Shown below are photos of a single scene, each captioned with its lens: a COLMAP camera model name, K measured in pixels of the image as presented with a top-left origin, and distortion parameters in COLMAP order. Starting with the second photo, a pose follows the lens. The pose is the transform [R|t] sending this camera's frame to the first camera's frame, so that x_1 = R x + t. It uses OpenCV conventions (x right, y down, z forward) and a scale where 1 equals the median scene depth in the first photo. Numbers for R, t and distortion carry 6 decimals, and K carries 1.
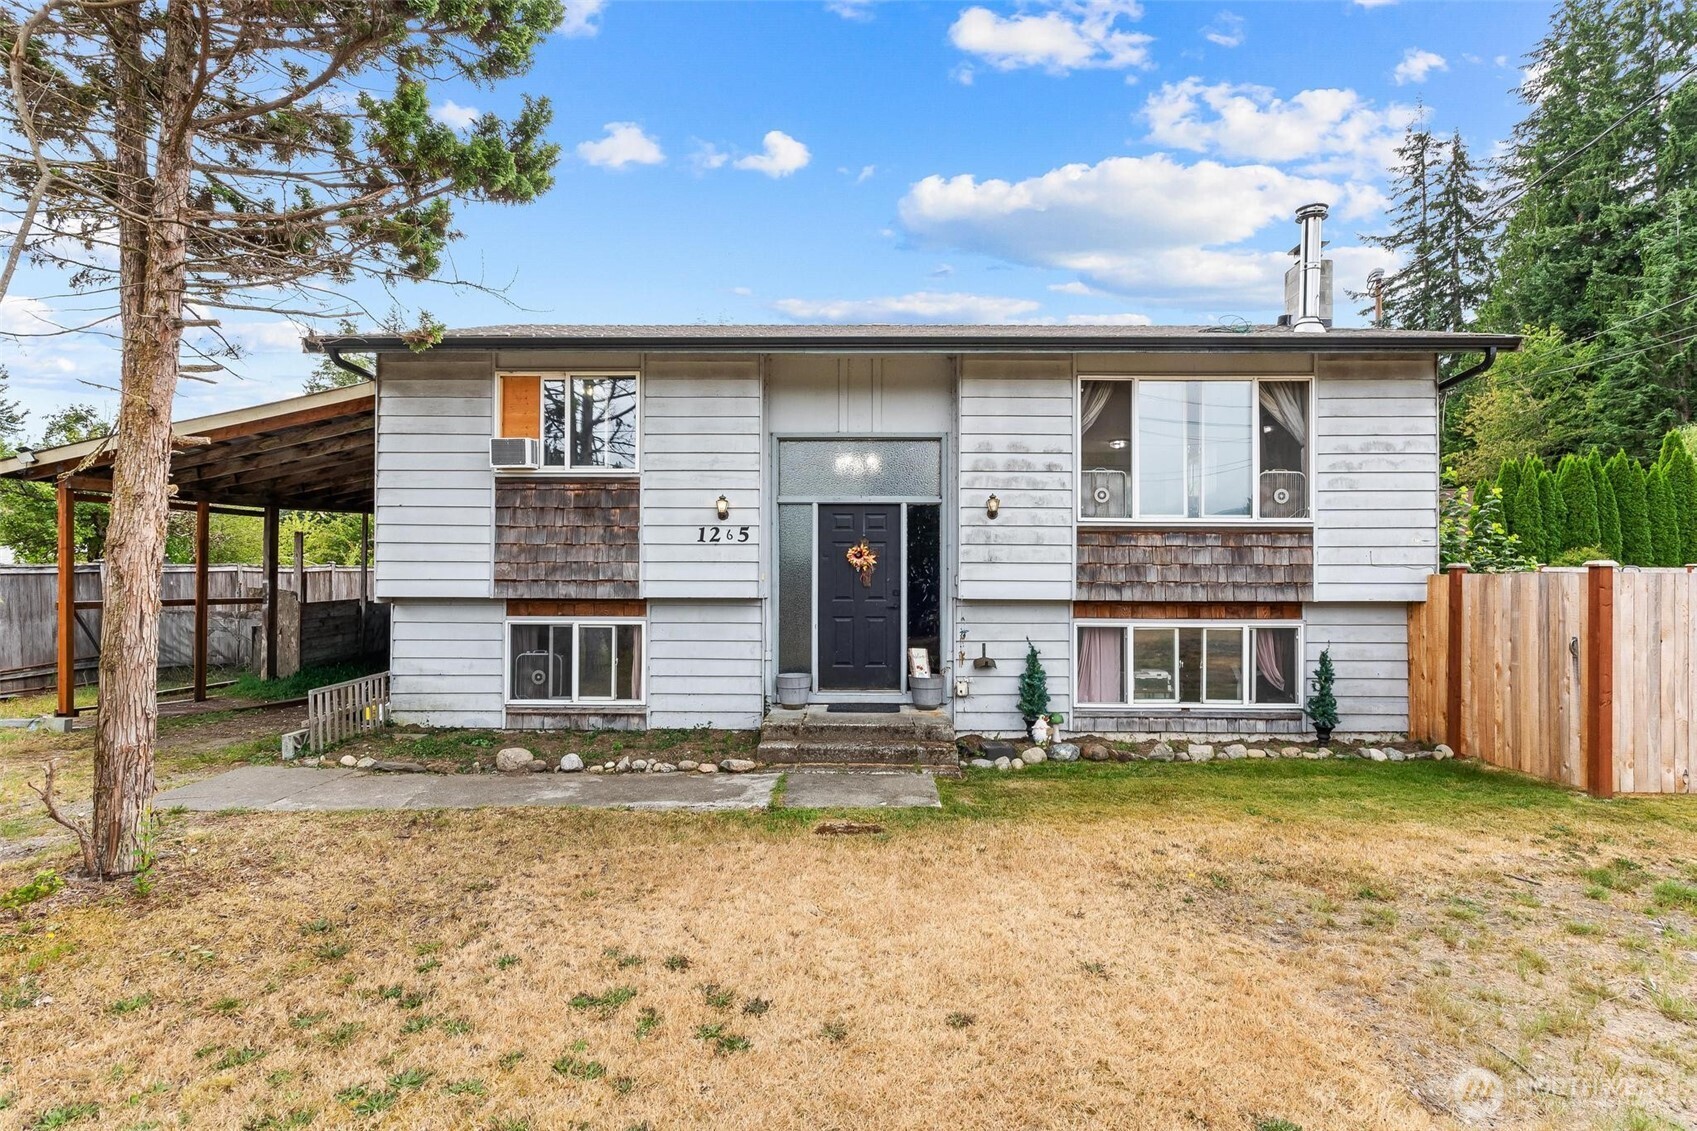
lens RADIAL K [[818.4, 0, 846.6], [0, 818.4, 572.9], [0, 0, 1]] dist [0.003550, -0.000376]
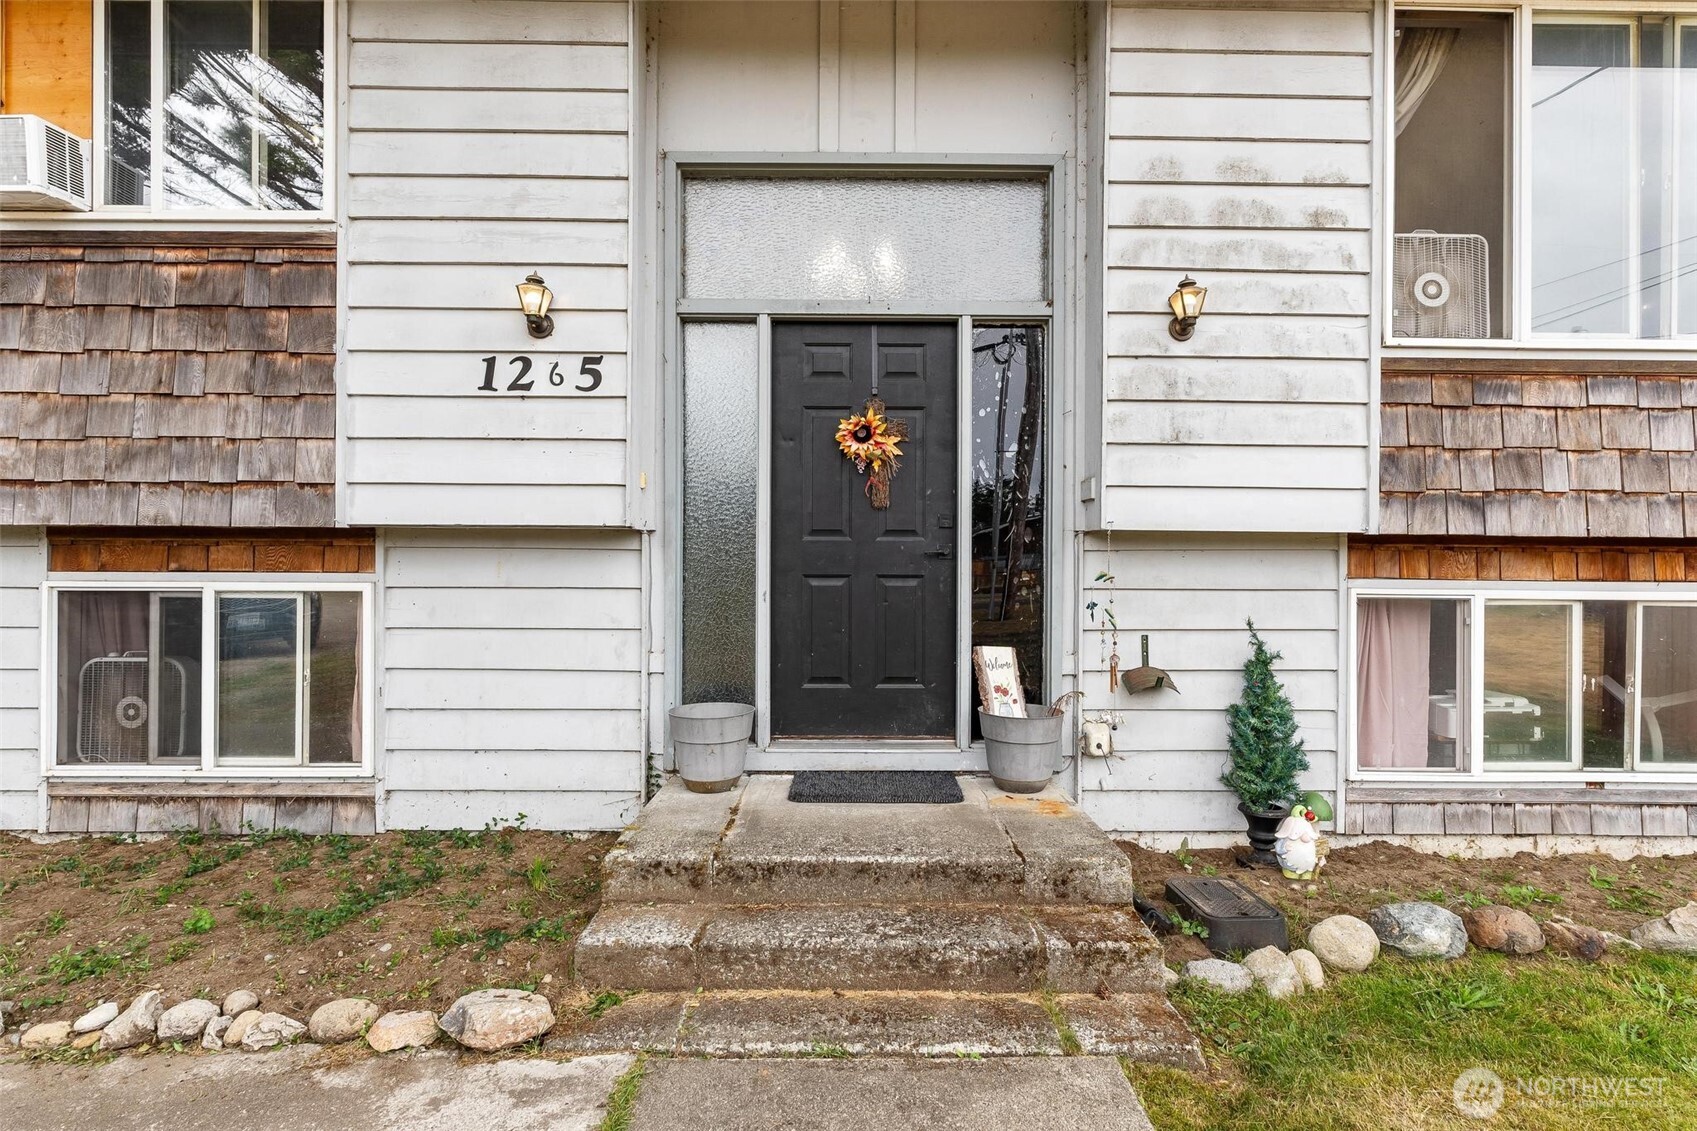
lens RADIAL K [[818.4, 0, 846.0], [0, 818.4, 555.3], [0, 0, 1]] dist [0.003550, -0.000376]
pose [[0.999703, 0.002994, 0.024175, -0.004994], [-0.002772, 0.999954, -0.009206, 0.048298], [-0.024202, 0.009136, 0.999665, 0.570894]]
